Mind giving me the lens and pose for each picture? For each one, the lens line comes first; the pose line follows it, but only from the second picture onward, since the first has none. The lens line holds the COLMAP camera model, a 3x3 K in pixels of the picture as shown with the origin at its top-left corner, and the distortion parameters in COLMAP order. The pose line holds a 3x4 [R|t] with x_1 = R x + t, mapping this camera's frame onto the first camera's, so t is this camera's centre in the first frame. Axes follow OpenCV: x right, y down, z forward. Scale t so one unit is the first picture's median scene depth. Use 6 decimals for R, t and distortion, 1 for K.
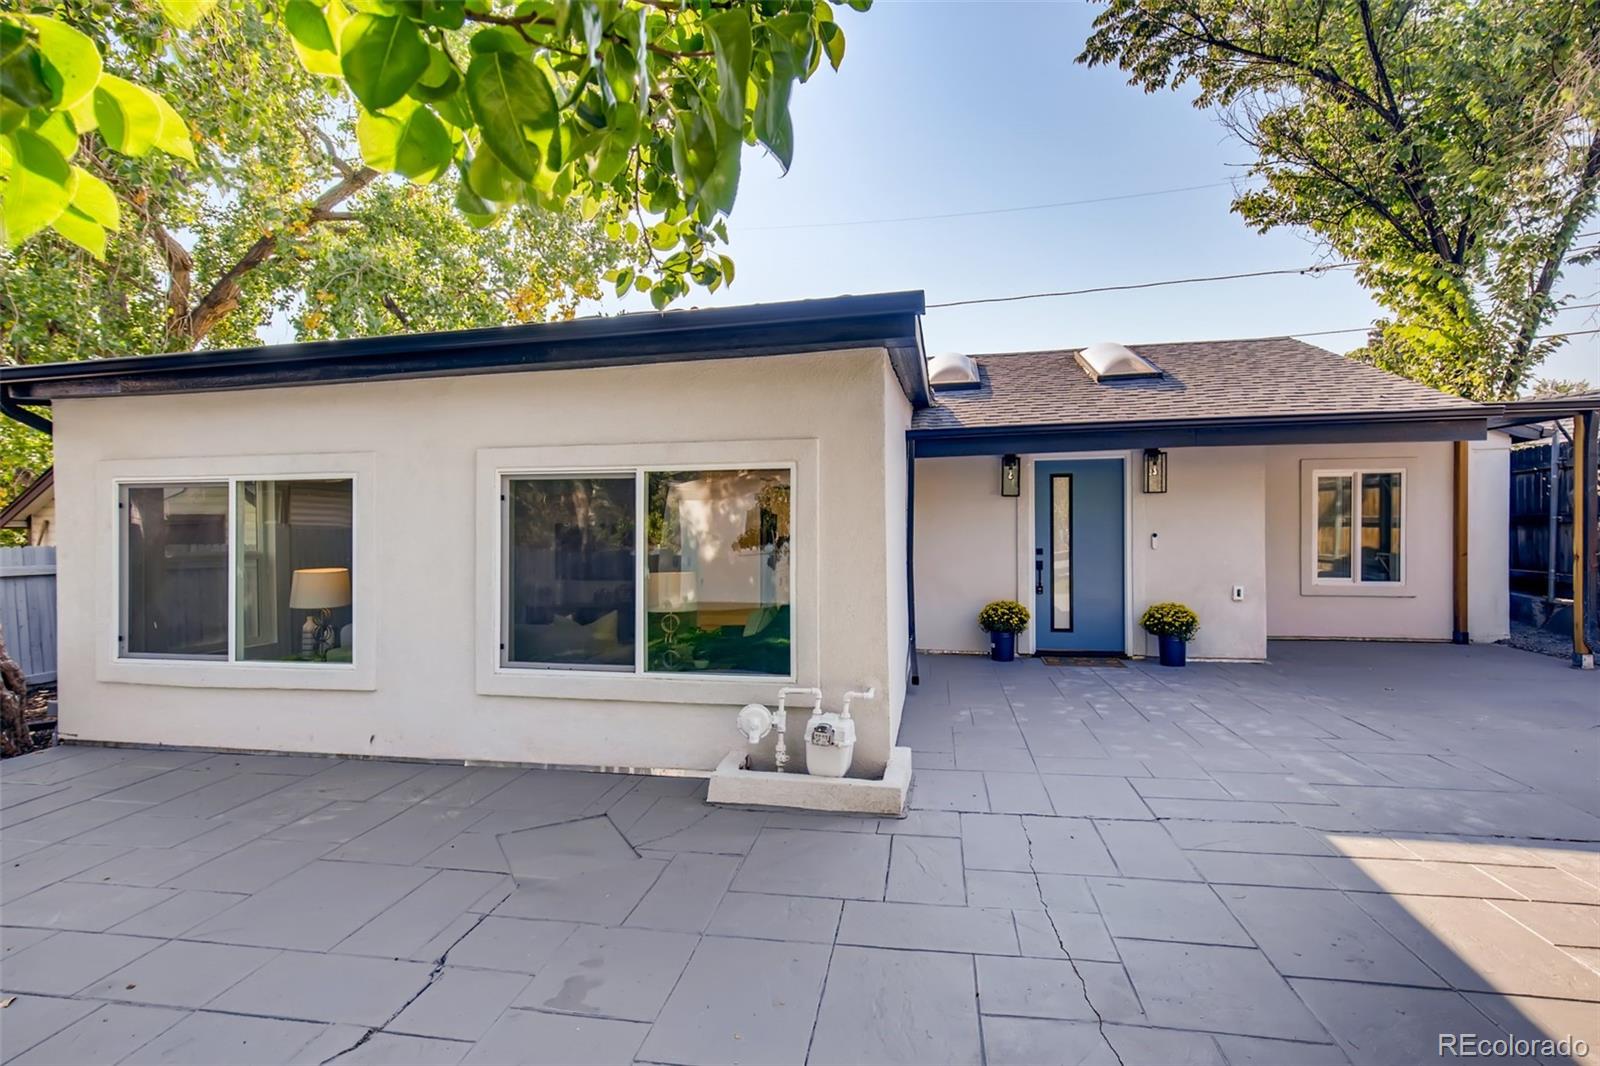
lens RADIAL K [[731.0, 0, 824.6], [0, 731.0, 531.9], [0, 0, 1]] dist [0.001496, 0.000438]
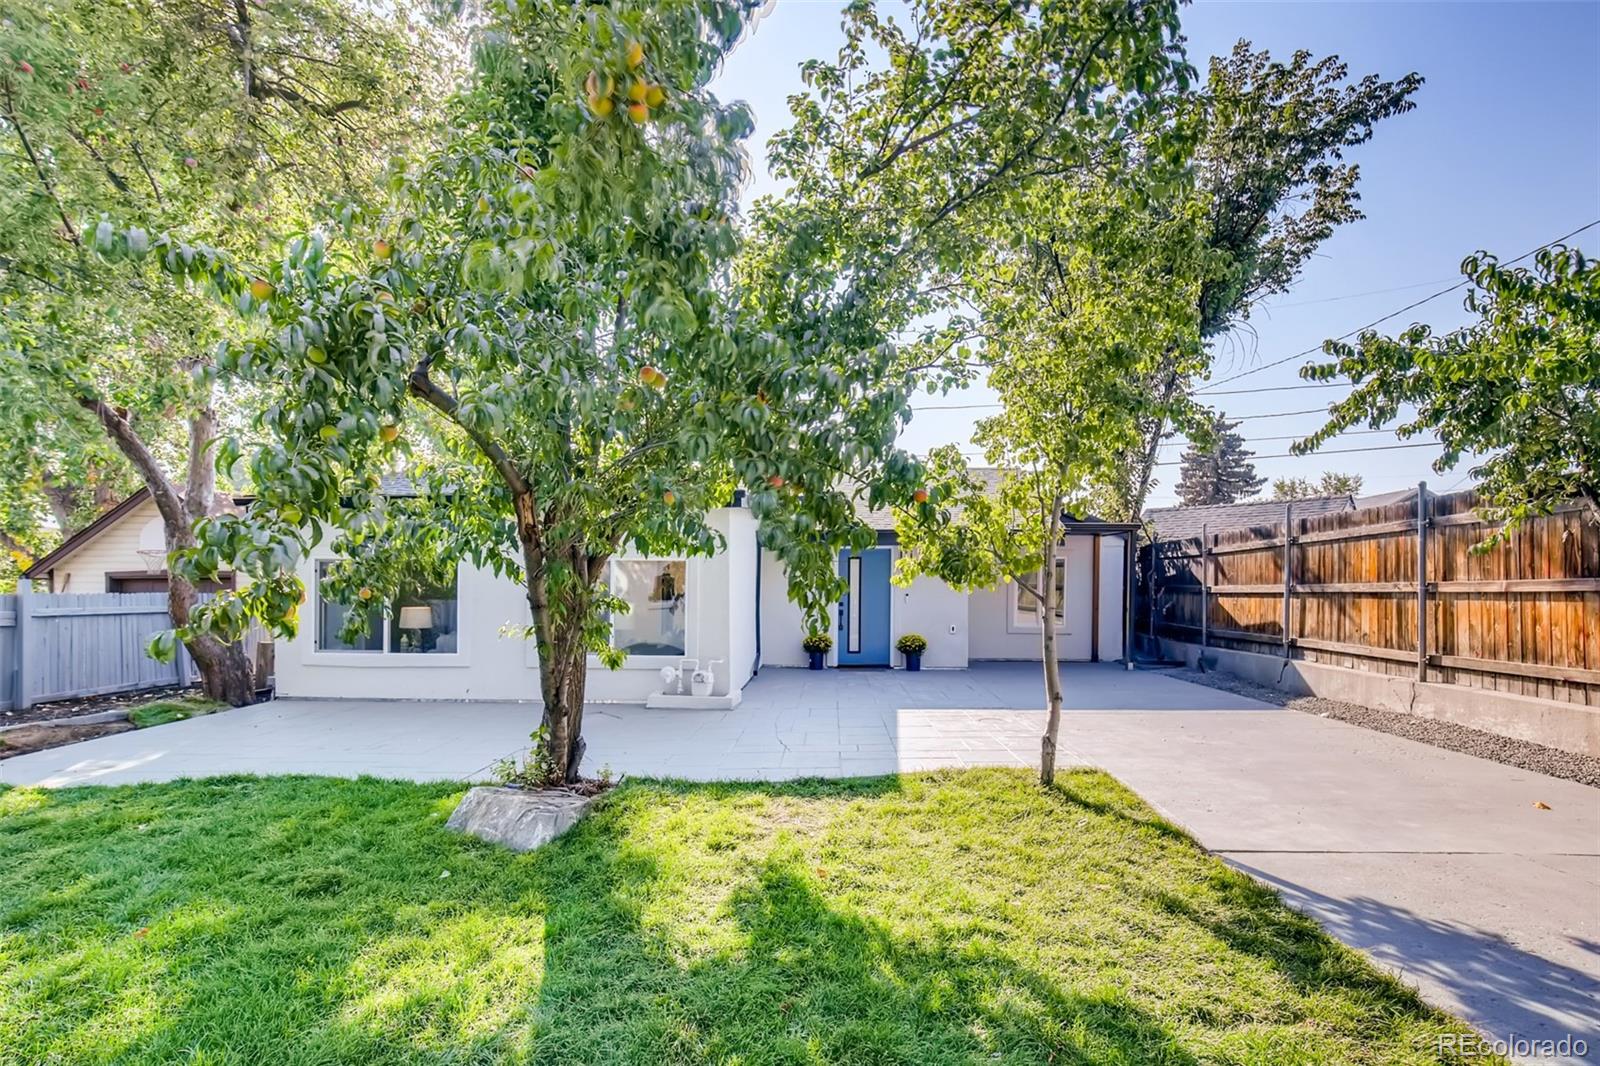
lens RADIAL K [[753.0, 0, 871.8], [0, 753.0, 591.2], [0, 0, 1]] dist [0.001246, 0.000173]
pose [[0.980483, 0.011850, 0.196248, 0.030073], [-0.011059, 0.999926, -0.005125, 0.005687], [-0.196294, 0.002855, 0.980541, -0.683280]]
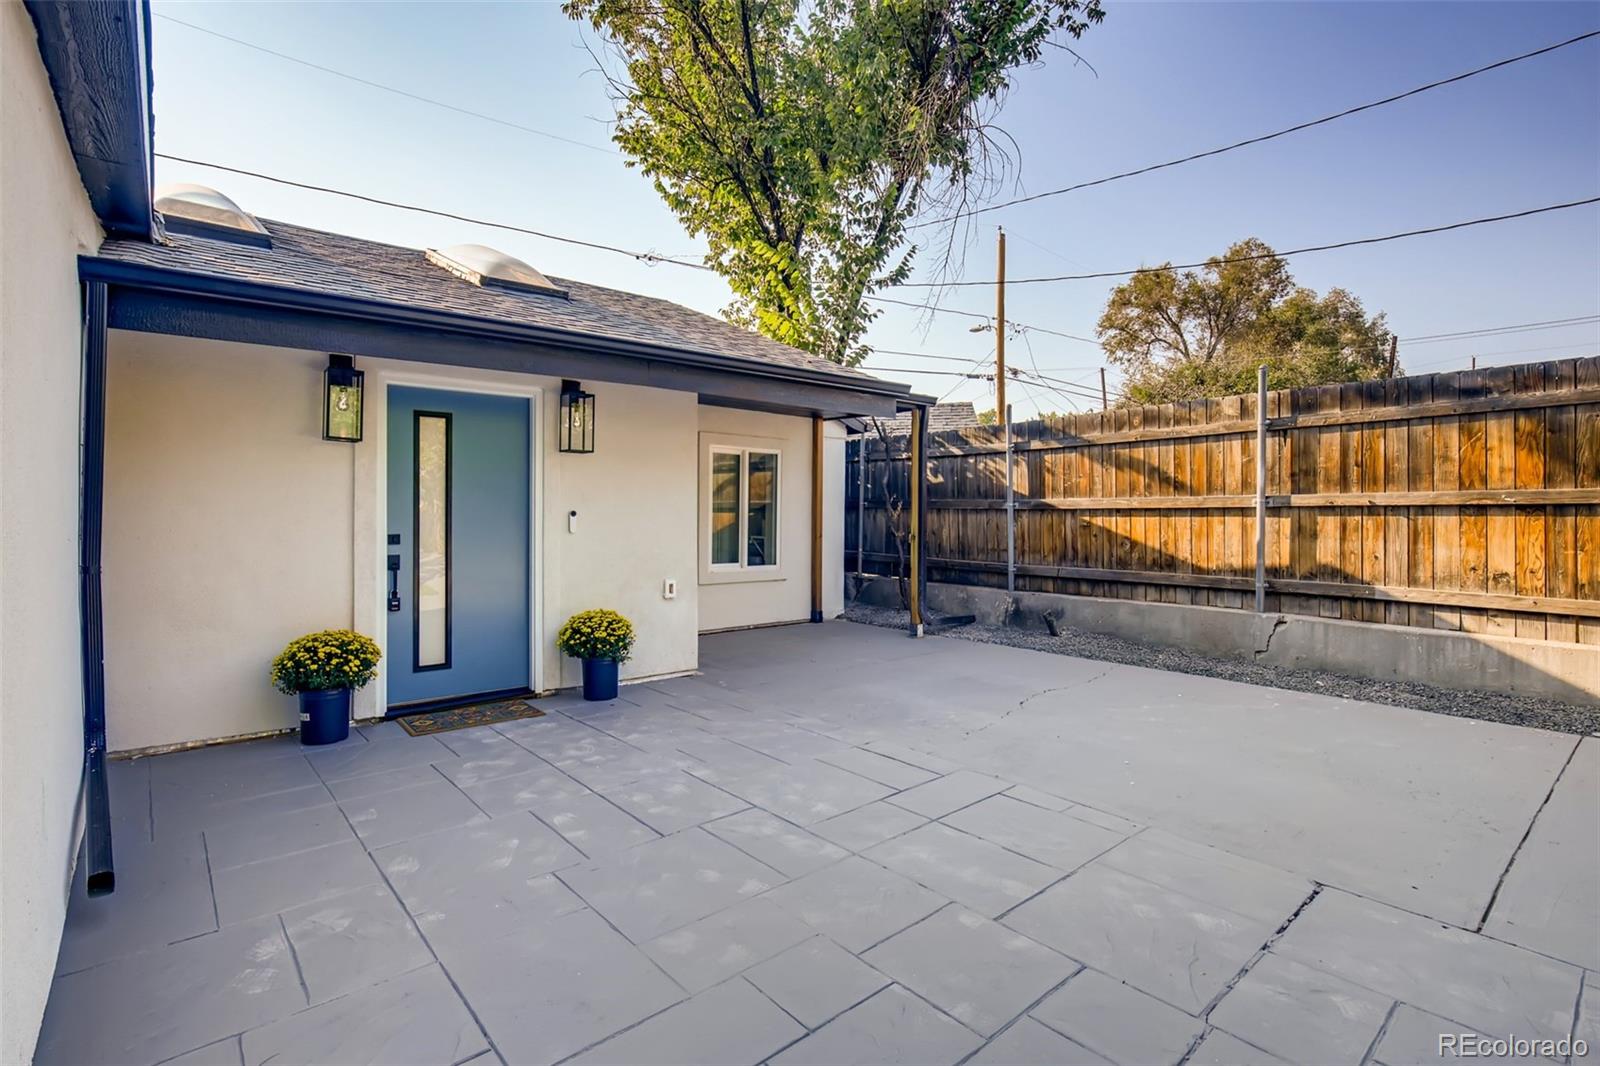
lens RADIAL K [[756.6, 0, 802.4], [0, 756.6, 518.7], [0, 0, 1]] dist [0.005005, 0.000784]
pose [[0.653724, 0.005998, 0.756709, 0.047989], [-0.004145, 0.999982, -0.004346, 0.011800], [-0.756722, -0.000295, 0.653737, 0.359390]]
